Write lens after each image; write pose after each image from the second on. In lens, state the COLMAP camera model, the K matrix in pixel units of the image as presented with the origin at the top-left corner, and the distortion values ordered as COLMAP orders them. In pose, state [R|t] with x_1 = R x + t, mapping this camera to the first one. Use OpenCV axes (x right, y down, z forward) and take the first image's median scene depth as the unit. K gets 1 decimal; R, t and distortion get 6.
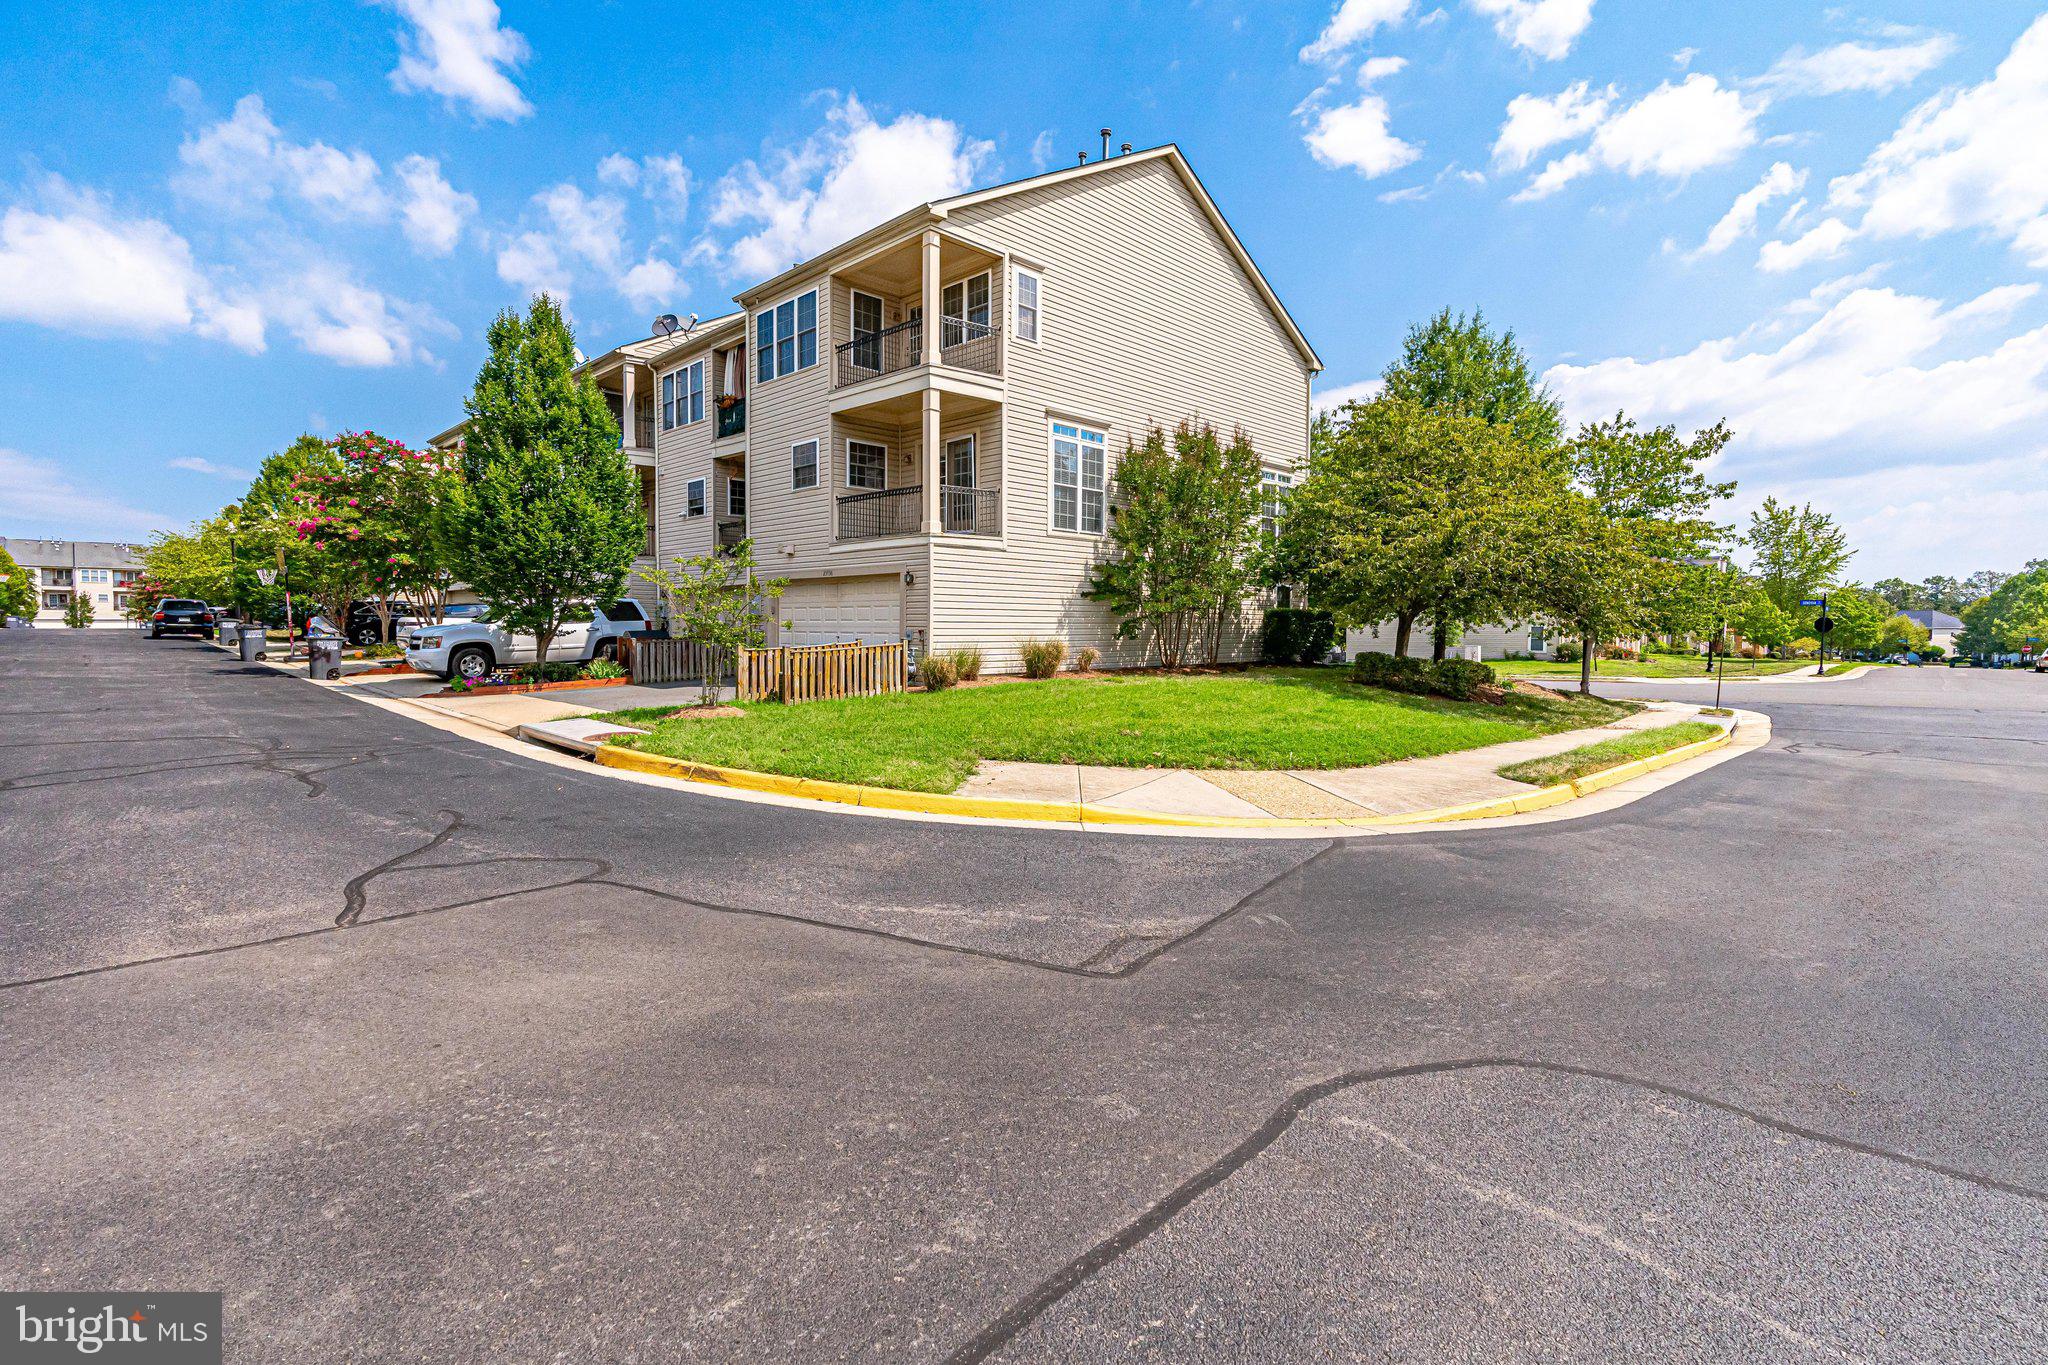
lens RADIAL K [[998.1, 0, 1068.6], [0, 998.1, 624.2], [0, 0, 1]] dist [-0.006972, -0.000700]
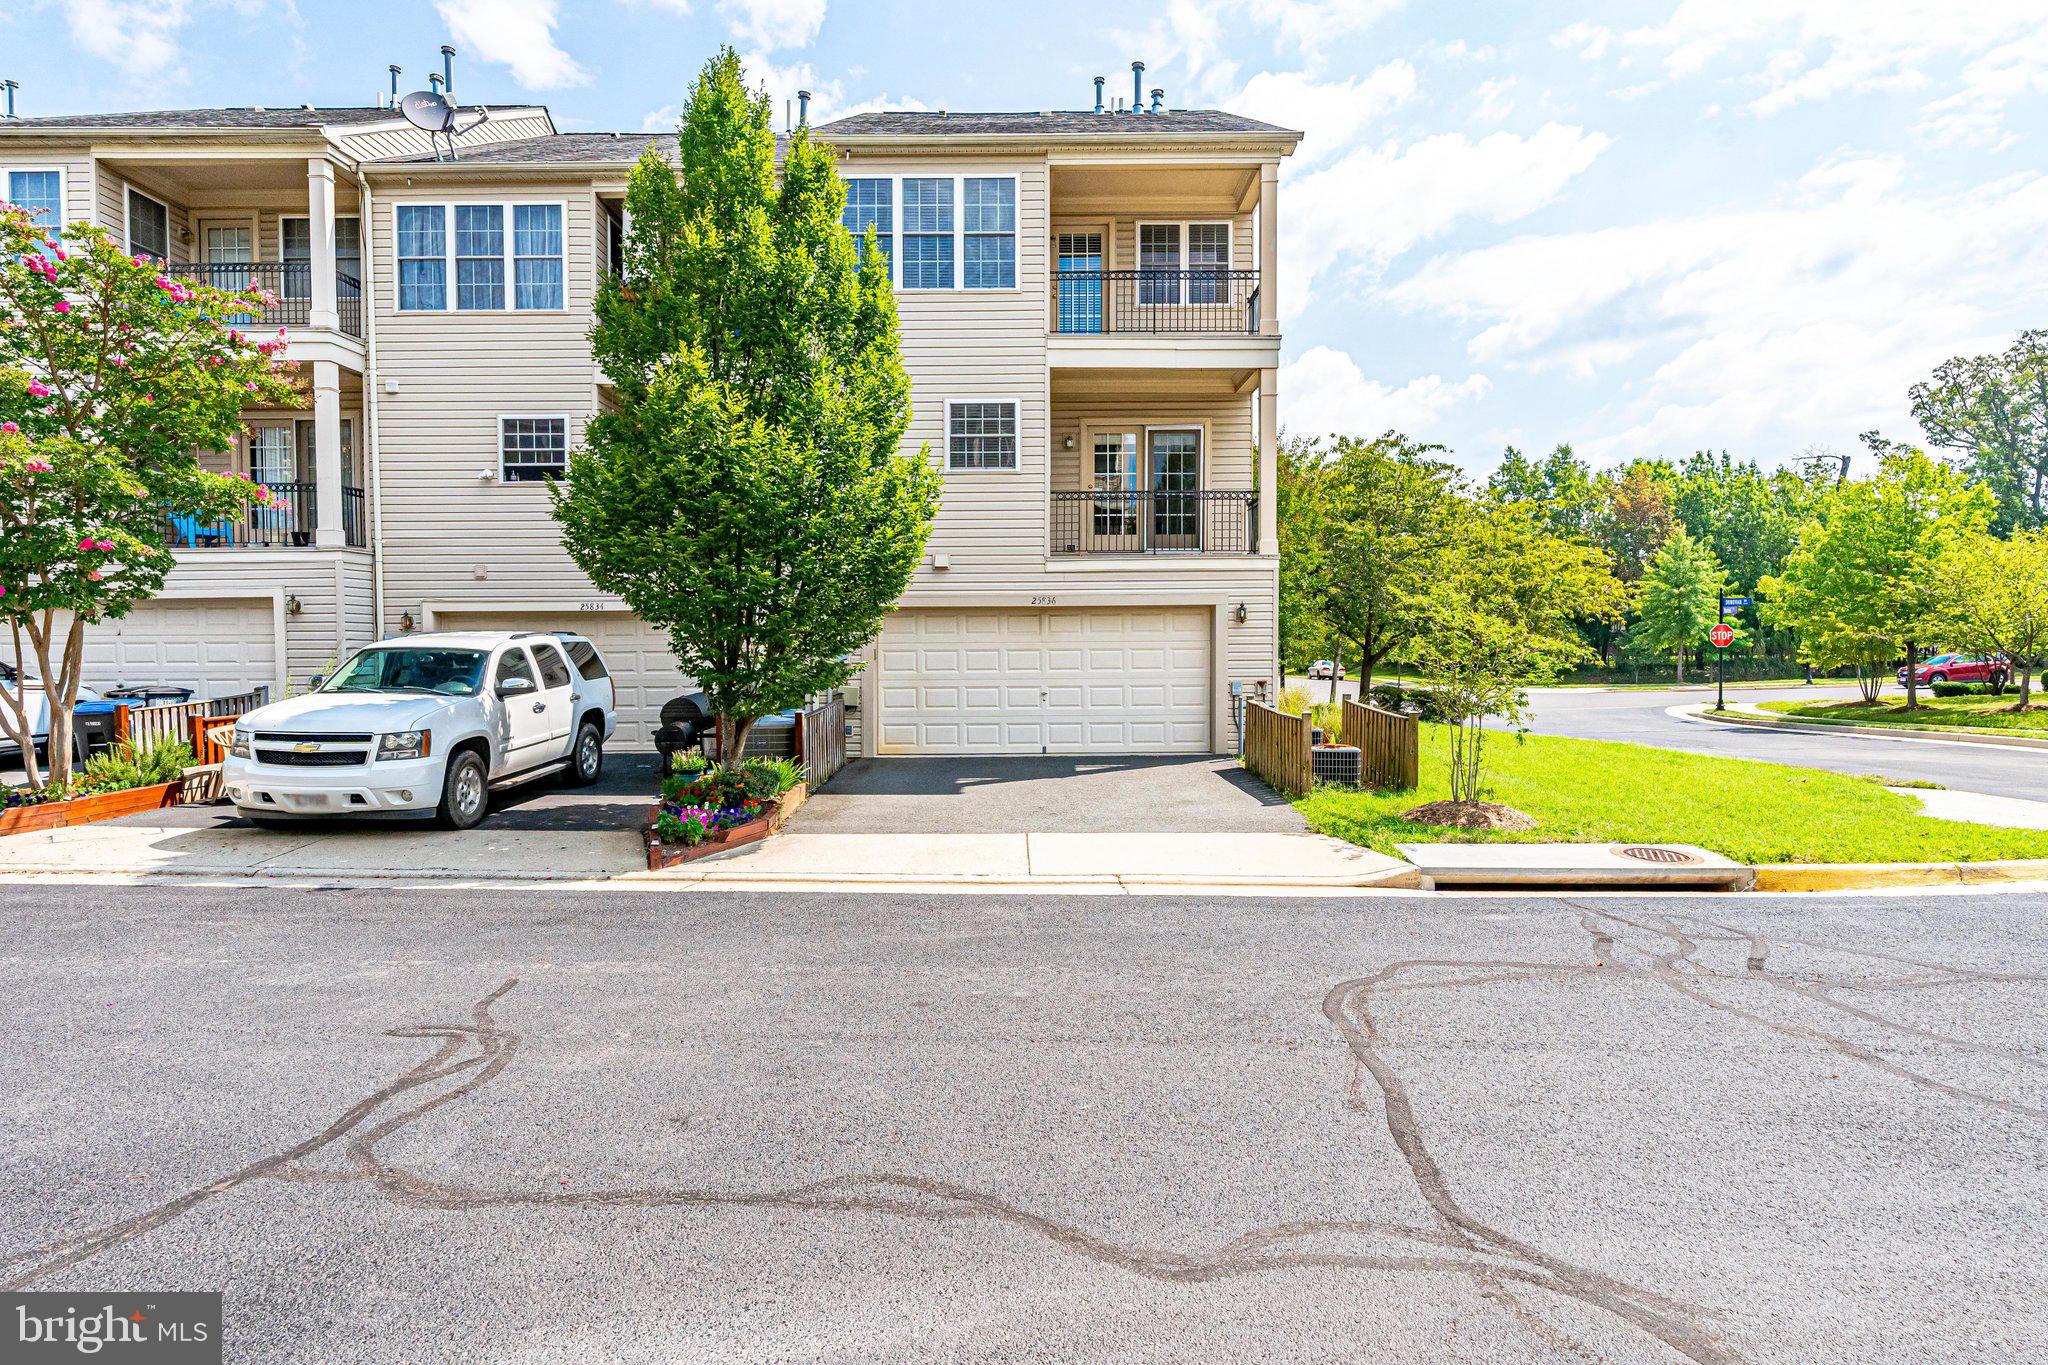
lens RADIAL K [[792.8, 0, 1024.0], [0, 792.8, 682.5], [0, 0, 1]] dist [-0.000674, -0.000072]
pose [[0.710335, -0.020228, 0.703573, -0.613800], [0.002455, 0.999652, 0.026261, -0.007983], [-0.703859, -0.016927, 0.710138, 0.592327]]
